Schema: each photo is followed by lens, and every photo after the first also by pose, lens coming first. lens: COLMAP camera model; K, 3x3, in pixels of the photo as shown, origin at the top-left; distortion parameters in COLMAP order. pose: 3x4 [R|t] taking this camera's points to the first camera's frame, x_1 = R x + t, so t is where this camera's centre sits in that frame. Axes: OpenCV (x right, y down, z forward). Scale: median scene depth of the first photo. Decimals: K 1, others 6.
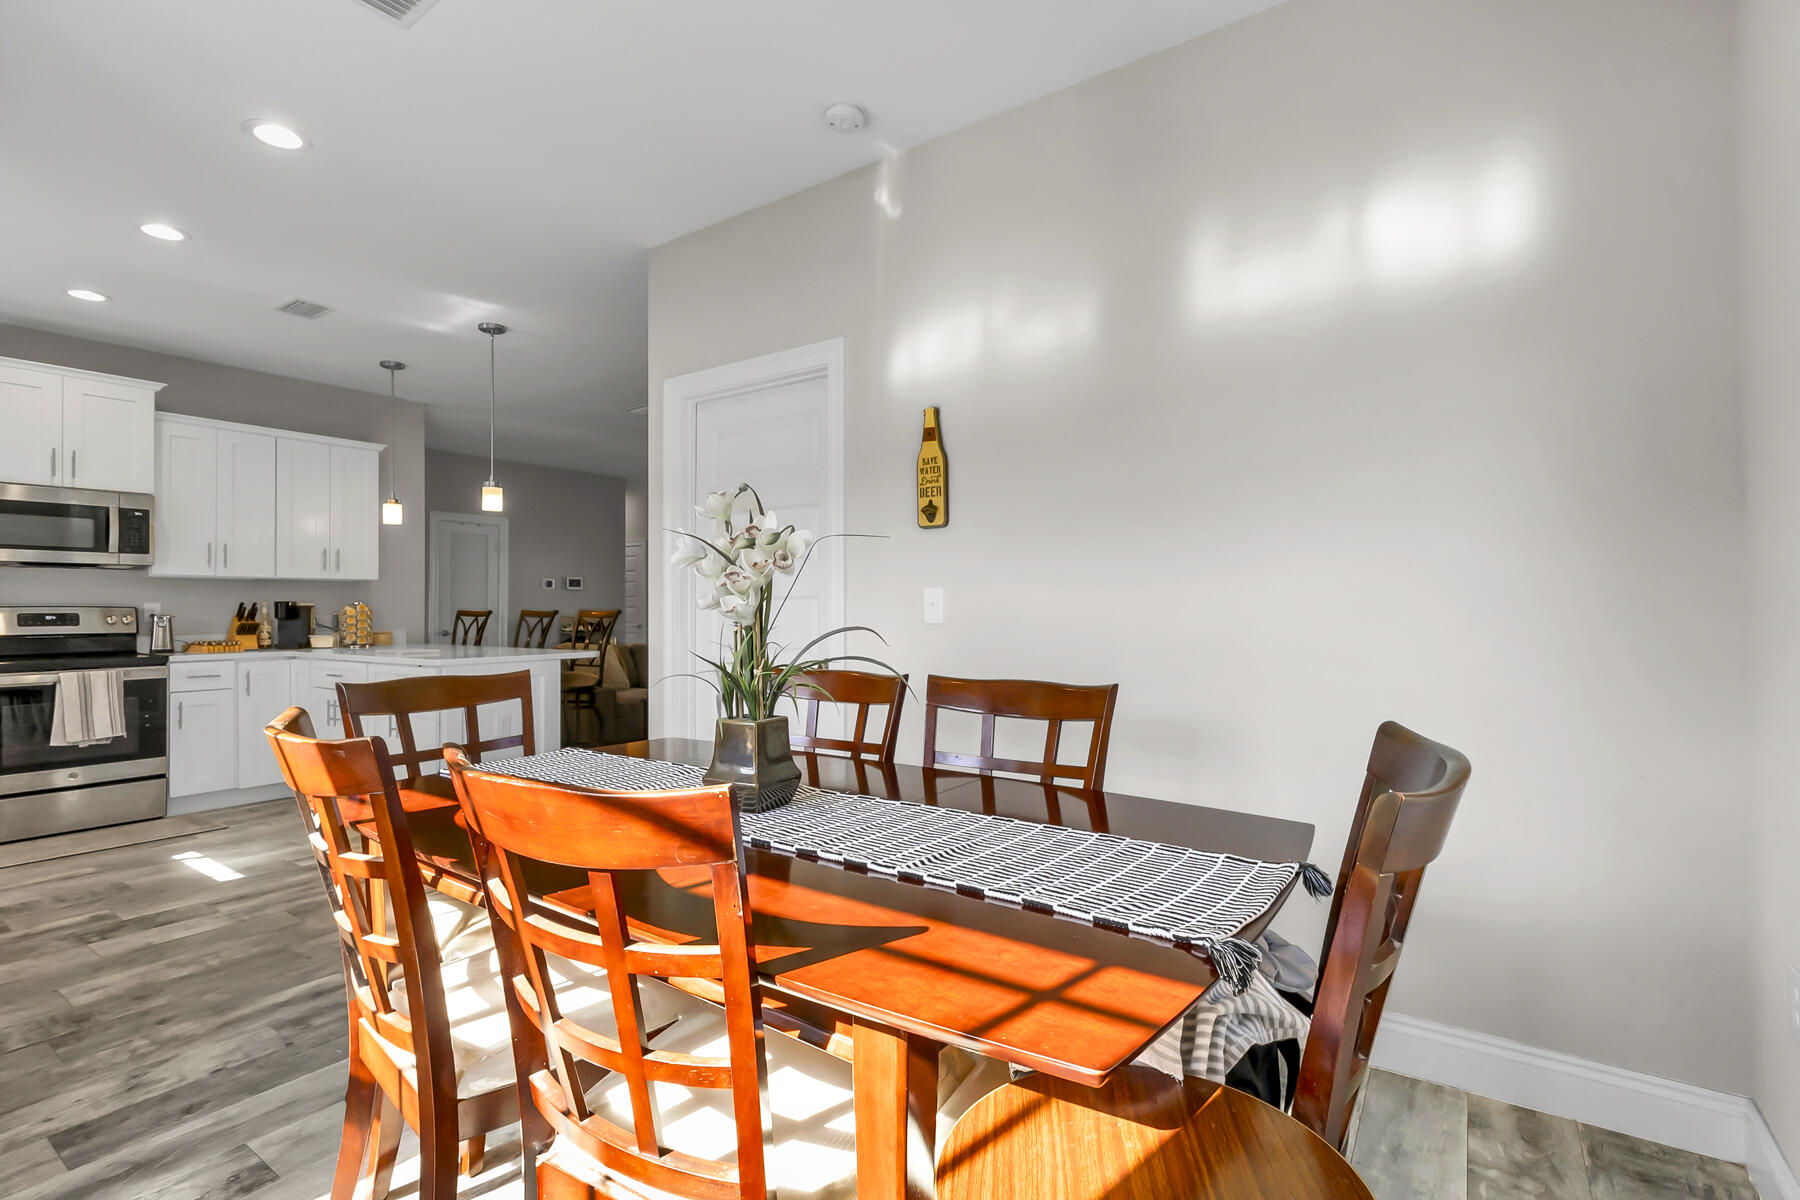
lens RADIAL K [[805.0, 0, 883.6], [0, 805.0, 598.6], [0, 0, 1]] dist [-0.010545, 0.002717]
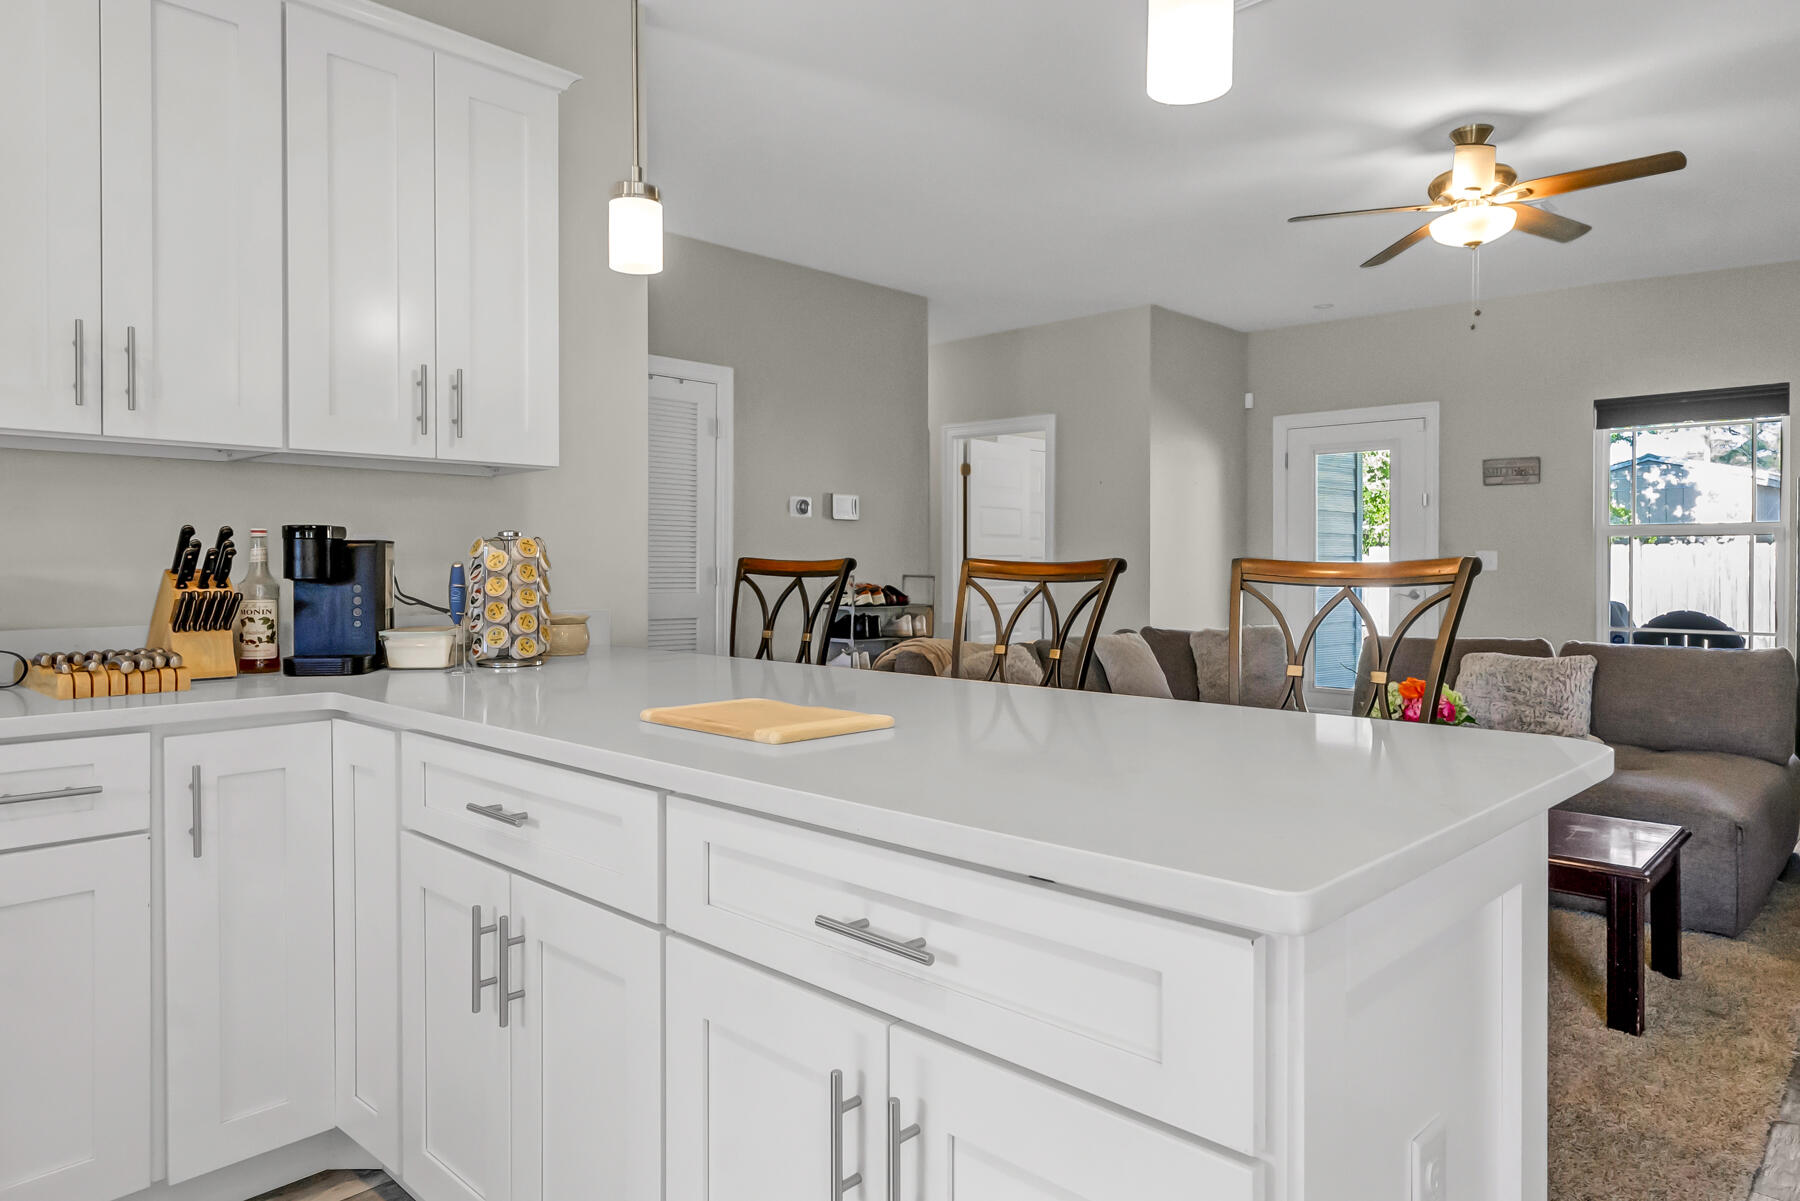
lens RADIAL K [[1119.7, 0, 888.9], [0, 1119.7, 573.3], [0, 0, 1]] dist [0.005043, 0.004337]
pose [[0.987030, 0.007267, -0.160370, -0.470387], [-0.003933, 0.999770, 0.021095, 0.012721], [0.160486, -0.020191, 0.986832, 0.623264]]
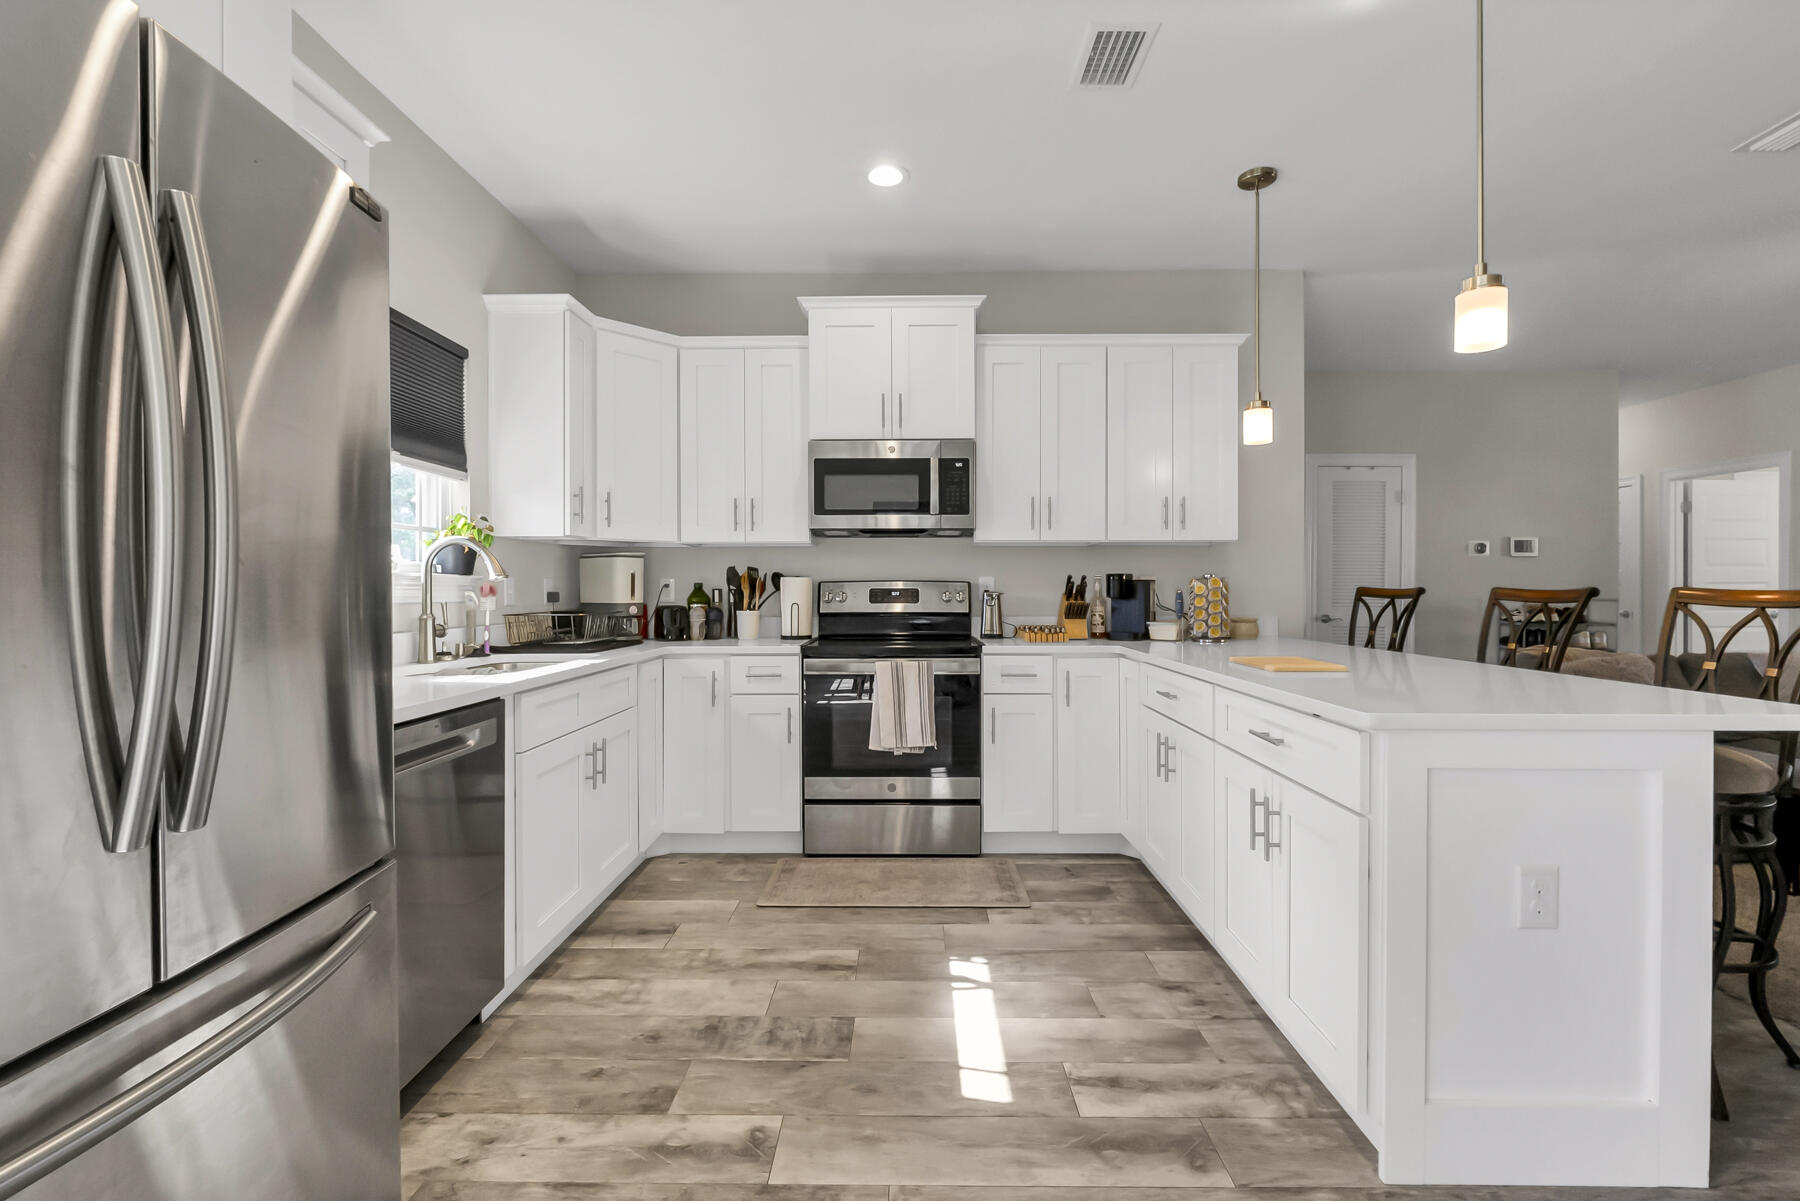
lens RADIAL K [[774.5, 0, 921.2], [0, 774.5, 591.3], [0, 0, 1]] dist [0.002539, -0.000628]
pose [[0.574260, 0.006638, -0.818646, -0.292654], [0.006964, 0.999891, 0.012992, 0.009335], [0.818644, -0.013162, 0.574151, 0.477609]]
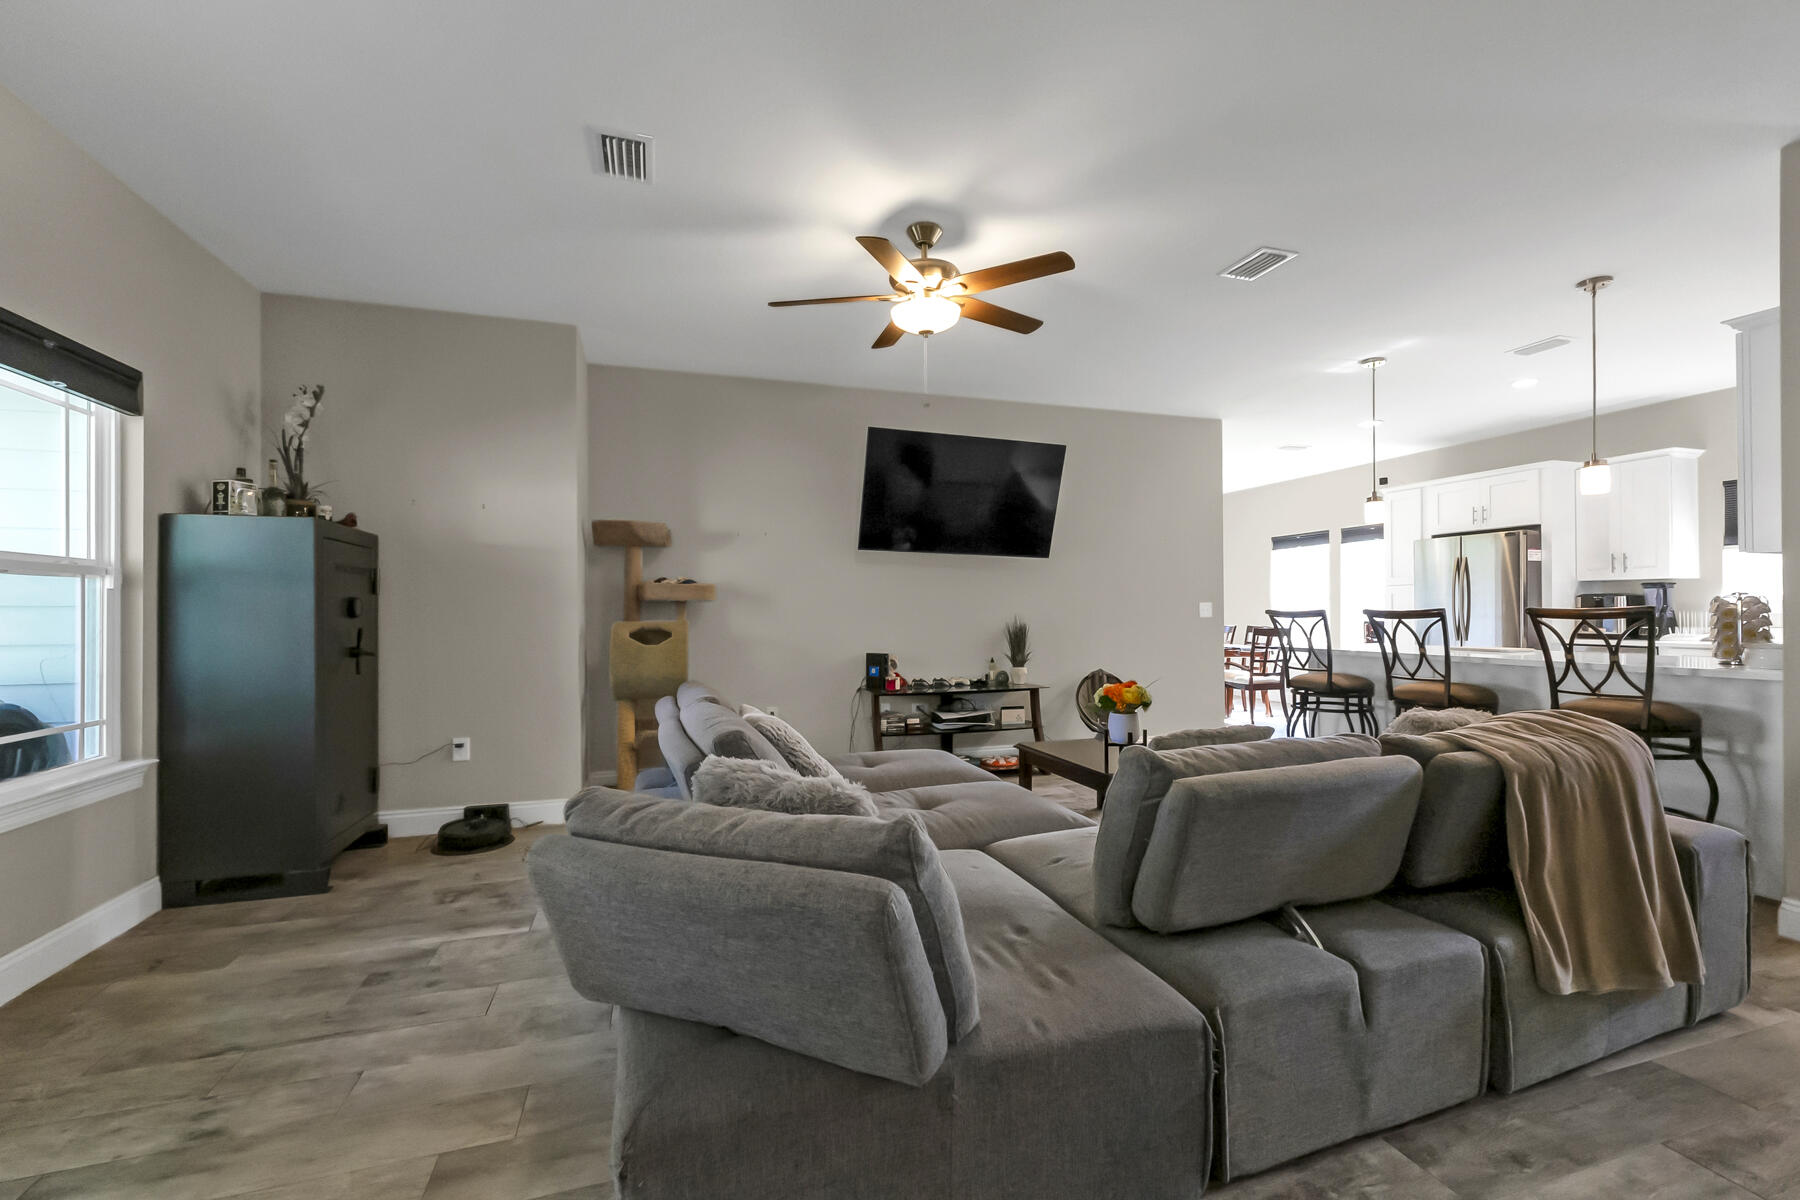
lens RADIAL K [[774.5, 0, 890.2], [0, 774.5, 606.0], [0, 0, 1]] dist [0.002539, -0.000628]
pose [[-0.794763, 0.015381, 0.606725, -0.546882], [0.004805, 0.999807, -0.019053, 0.026526], [-0.606901, -0.012227, -0.794683, 2.102655]]
